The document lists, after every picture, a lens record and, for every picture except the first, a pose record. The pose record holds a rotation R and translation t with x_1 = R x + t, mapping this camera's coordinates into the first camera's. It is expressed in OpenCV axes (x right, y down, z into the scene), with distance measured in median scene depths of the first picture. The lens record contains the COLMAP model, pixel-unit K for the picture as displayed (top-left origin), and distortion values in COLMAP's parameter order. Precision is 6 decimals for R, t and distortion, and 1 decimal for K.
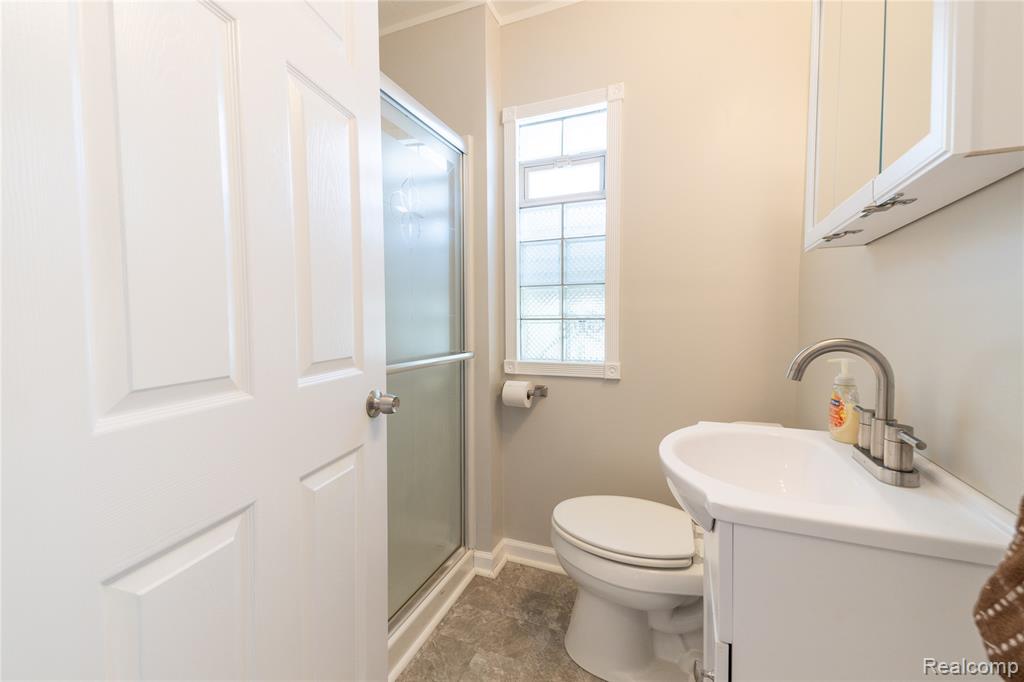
lens RADIAL K [[416.5, 0, 512.9], [0, 416.5, 336.3], [0, 0, 1]] dist [0.045770, -0.012480]
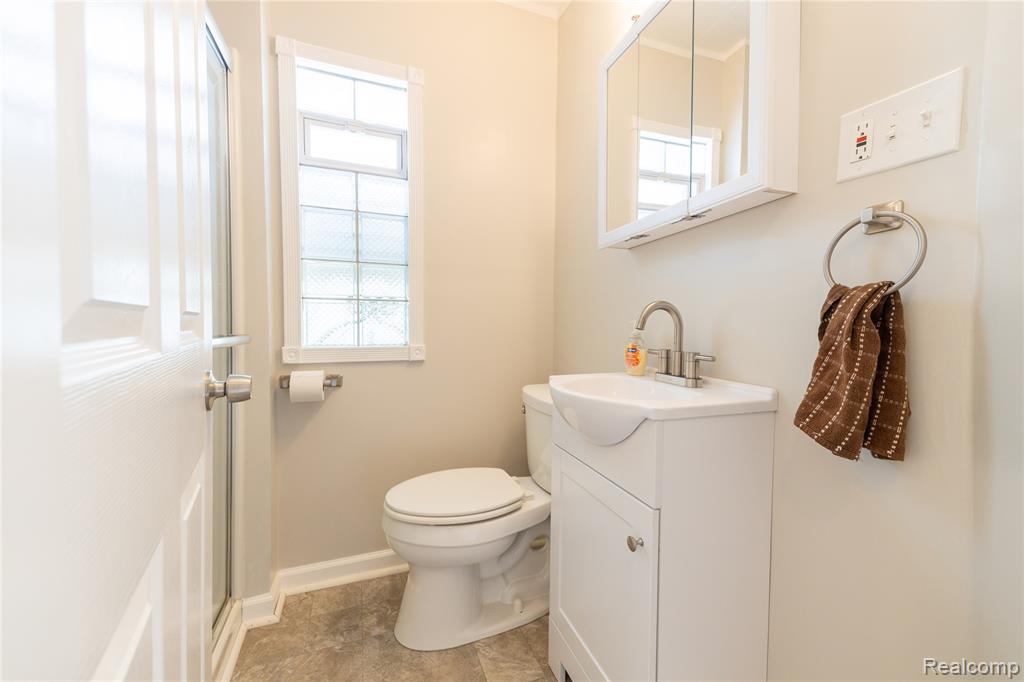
lens RADIAL K [[416.5, 0, 513.4], [0, 416.5, 337.0], [0, 0, 1]] dist [0.045770, -0.012480]
pose [[0.732042, -0.008019, 0.681213, -0.271015], [0.018464, 0.999797, -0.008073, 0.056805], [-0.681010, 0.018488, 0.732041, 0.106802]]
